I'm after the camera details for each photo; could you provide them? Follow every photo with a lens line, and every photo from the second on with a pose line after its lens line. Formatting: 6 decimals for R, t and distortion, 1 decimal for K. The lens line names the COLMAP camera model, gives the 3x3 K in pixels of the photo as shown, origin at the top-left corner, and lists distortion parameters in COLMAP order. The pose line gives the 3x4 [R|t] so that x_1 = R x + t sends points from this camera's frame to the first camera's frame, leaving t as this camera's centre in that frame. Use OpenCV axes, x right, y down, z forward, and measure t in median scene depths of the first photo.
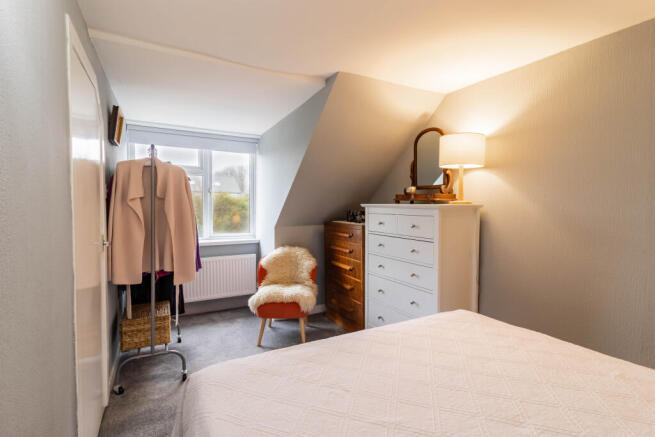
lens RADIAL K [[314.0, 0, 327.5], [0, 314.0, 218.5], [0, 0, 1]] dist [0.000886, -0.000106]
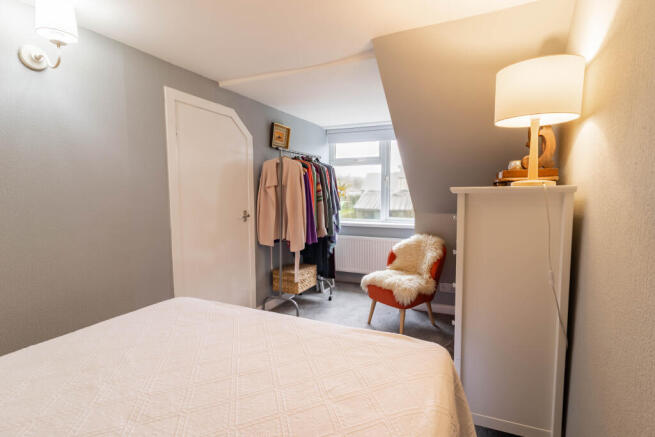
lens RADIAL K [[303.9, 0, 327.5], [0, 303.9, 218.5], [0, 0, 1]] dist [0.001092, -0.000180]
pose [[0.614845, 0.063973, -0.786049, 0.509841], [-0.026825, 0.997824, 0.060226, -0.006830], [0.788192, -0.015944, 0.615223, 0.274020]]
